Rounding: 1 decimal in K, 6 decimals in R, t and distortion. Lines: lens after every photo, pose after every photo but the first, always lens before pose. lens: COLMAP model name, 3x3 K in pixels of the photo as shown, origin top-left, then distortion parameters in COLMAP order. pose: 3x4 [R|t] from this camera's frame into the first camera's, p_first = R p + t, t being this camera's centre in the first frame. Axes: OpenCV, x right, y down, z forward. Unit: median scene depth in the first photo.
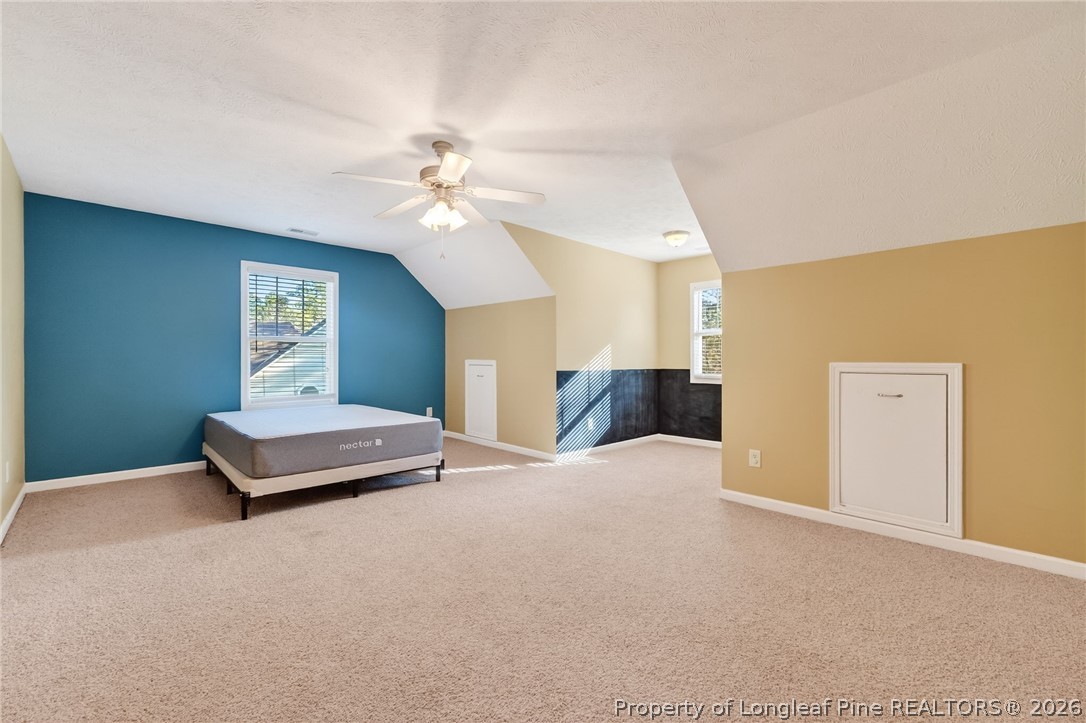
lens RADIAL K [[453.9, 0, 544.8], [0, 453.9, 350.4], [0, 0, 1]] dist [0.000936, 0.000024]
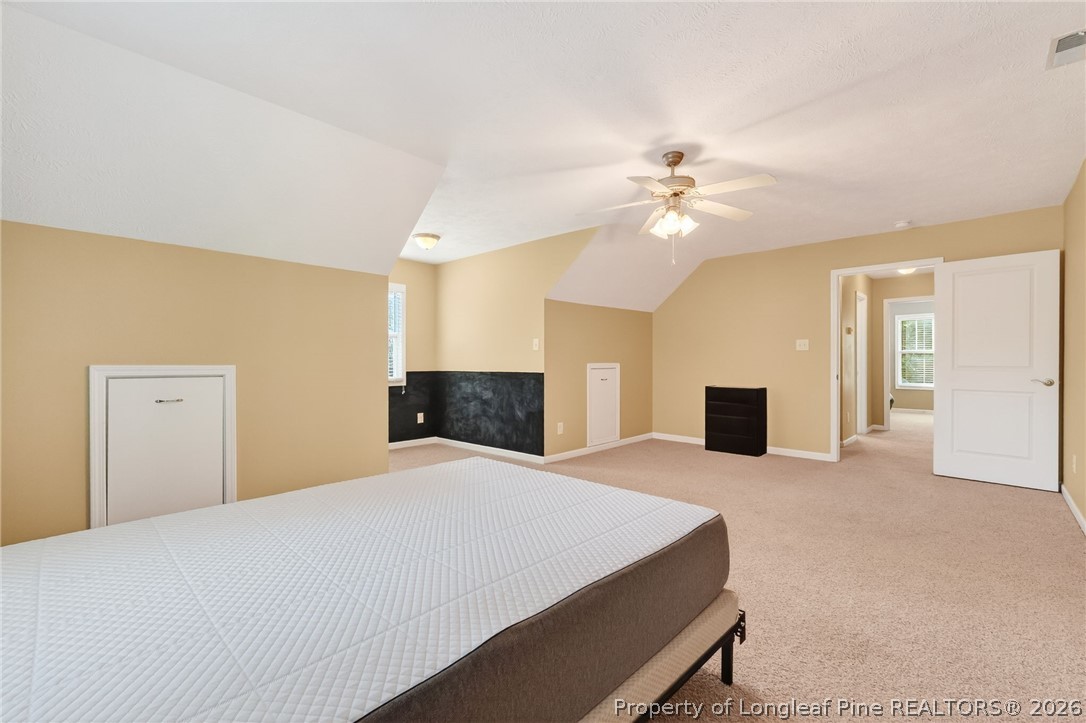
lens RADIAL K [[469.2, 0, 543.0], [0, 469.2, 361.5], [0, 0, 1]] dist [0.001413, 0.000151]
pose [[-0.024262, -0.001817, 0.999704, -1.094662], [-0.017849, 0.999840, 0.001384, 0.017896], [-0.999546, -0.017811, -0.024291, 1.114723]]
